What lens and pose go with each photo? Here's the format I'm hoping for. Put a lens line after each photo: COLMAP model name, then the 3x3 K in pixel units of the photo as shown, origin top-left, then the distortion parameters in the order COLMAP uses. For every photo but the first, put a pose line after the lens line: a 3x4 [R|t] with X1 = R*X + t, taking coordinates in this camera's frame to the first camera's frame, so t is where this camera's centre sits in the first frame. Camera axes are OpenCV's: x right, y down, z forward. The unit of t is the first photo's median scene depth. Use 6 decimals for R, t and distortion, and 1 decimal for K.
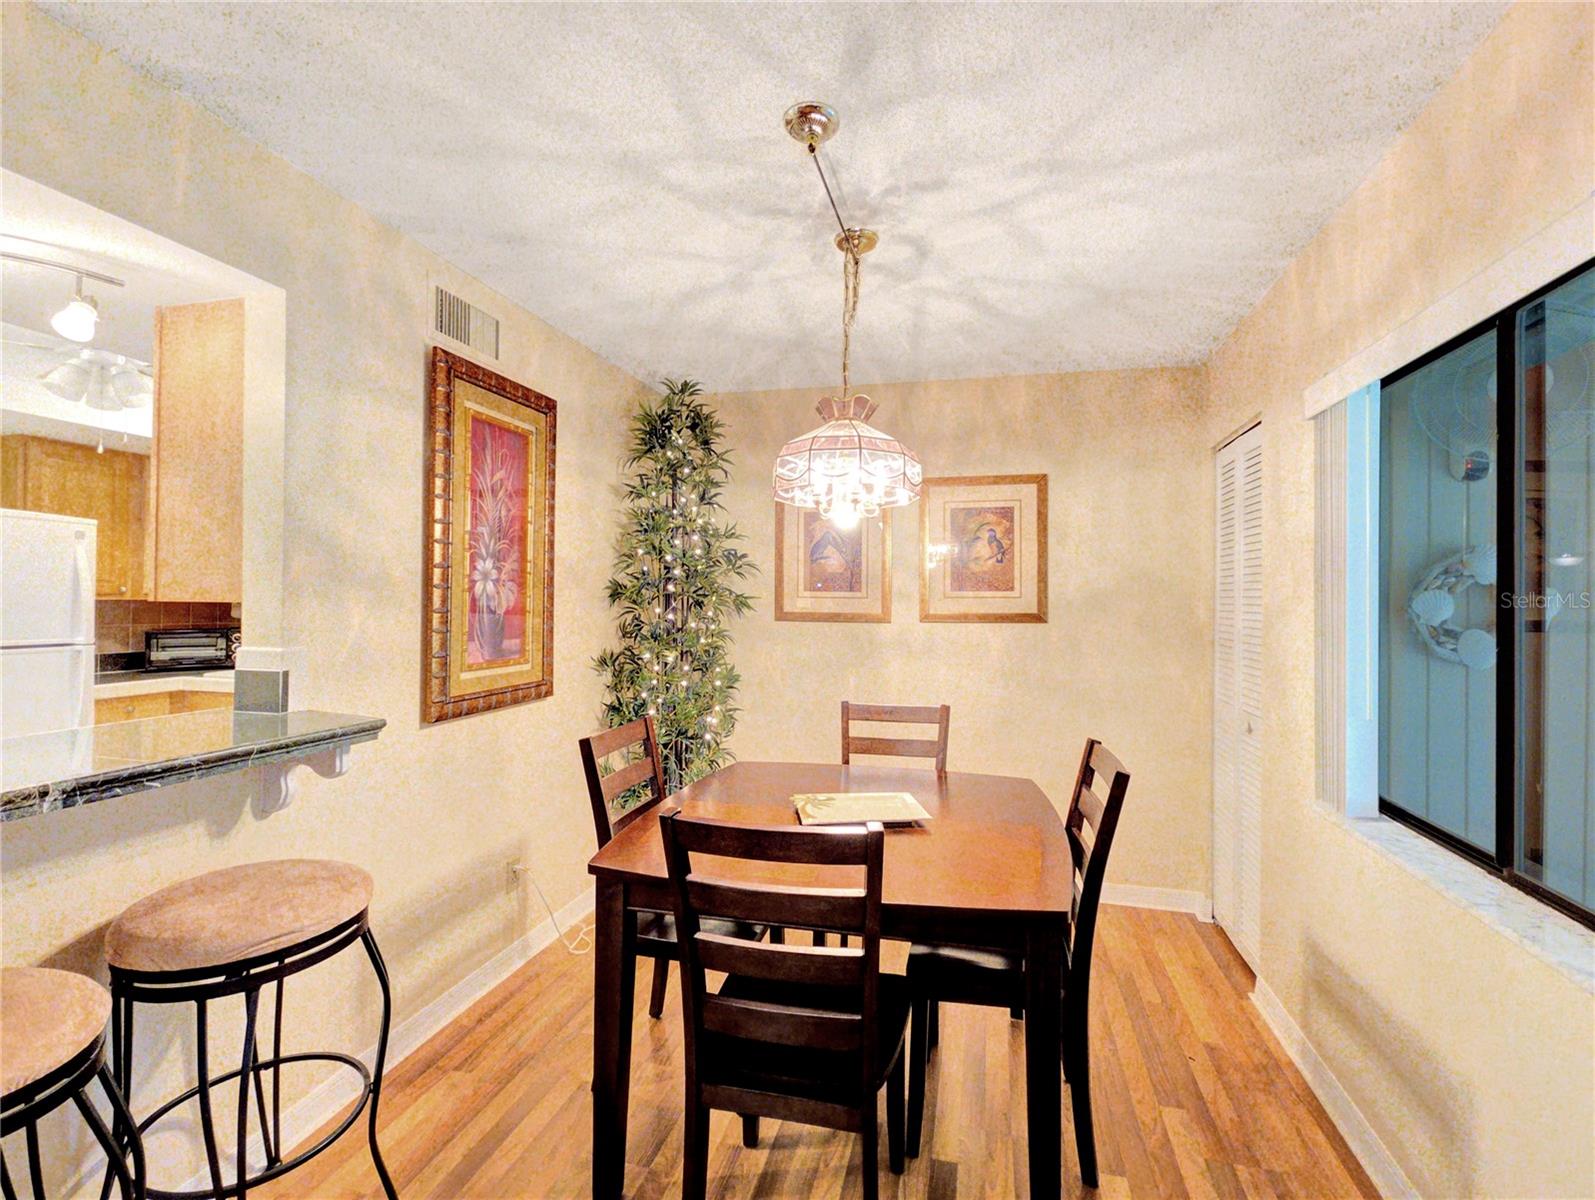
lens RADIAL K [[751.2, 0, 807.3], [0, 751.2, 593.6], [0, 0, 1]] dist [0.028404, 0.000219]
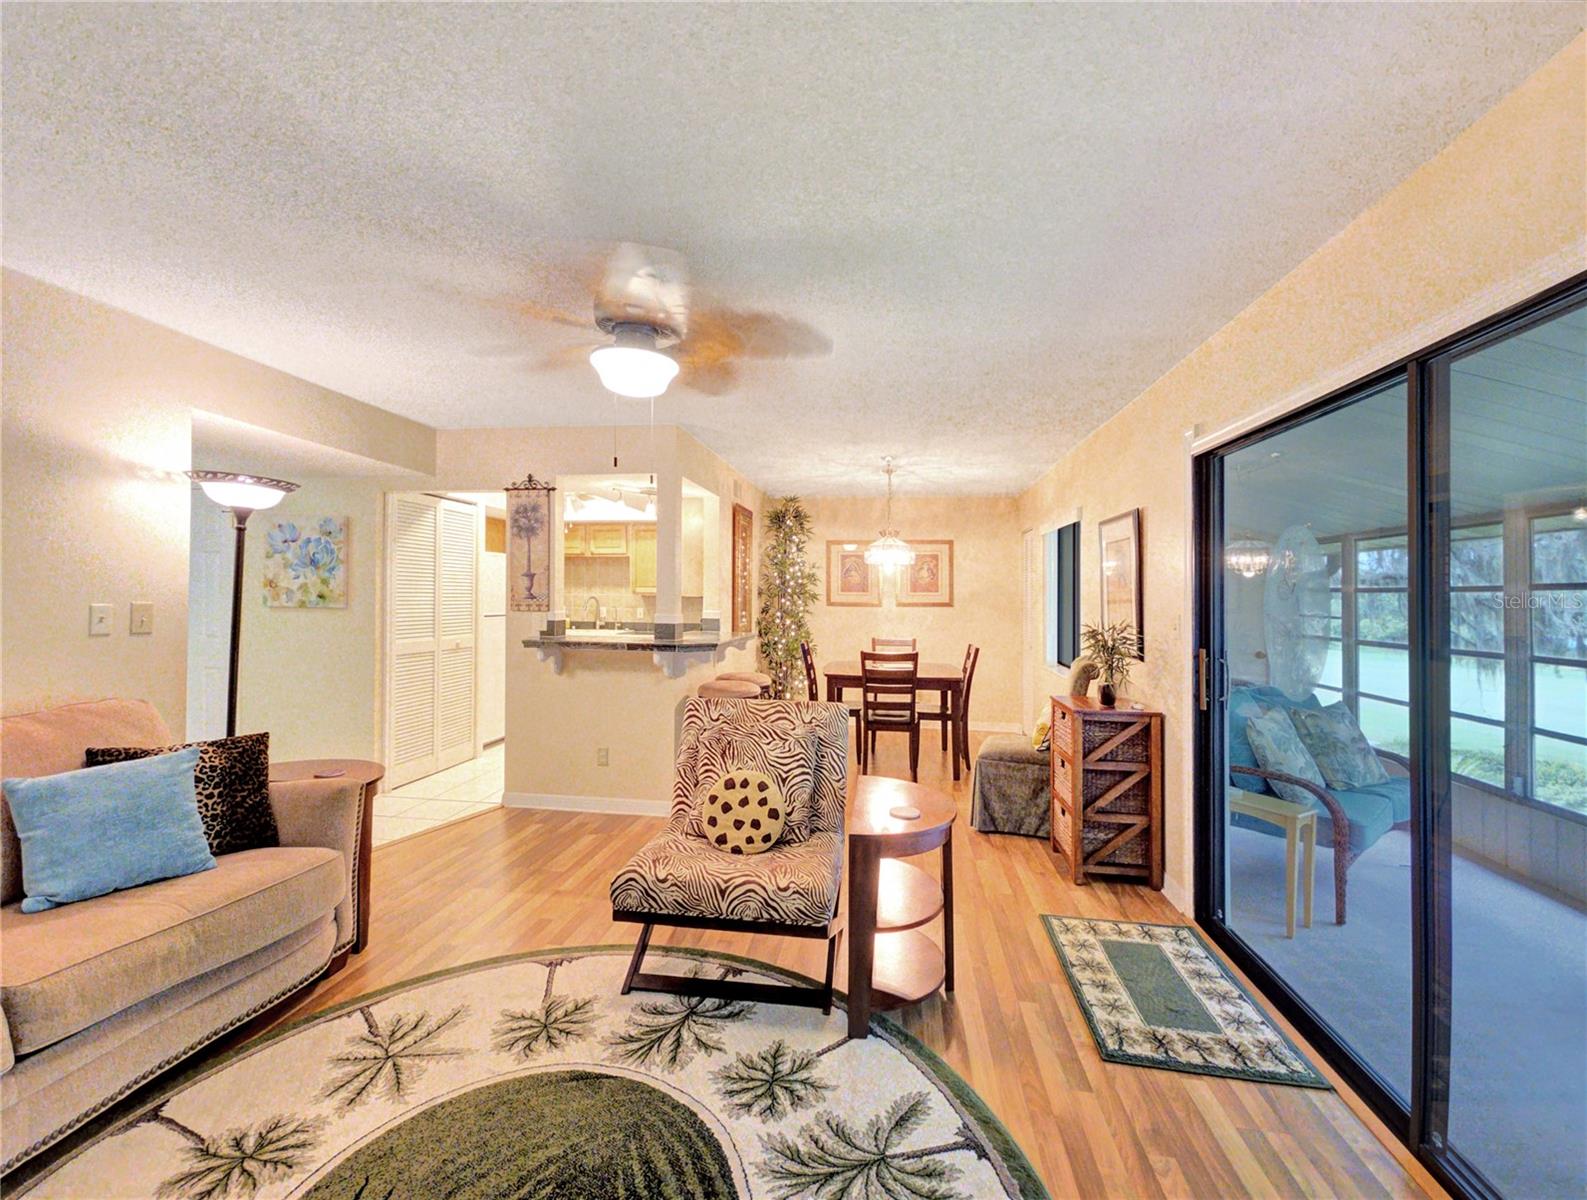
lens RADIAL K [[640.9, 0, 786.6], [0, 640.9, 597.6], [0, 0, 1]] dist [0.020426, -0.000009]
pose [[0.996851, 0.004725, 0.079160, -0.320568], [-0.005998, 0.999856, 0.015854, -0.016113], [-0.079074, -0.016279, 0.996736, -0.849423]]
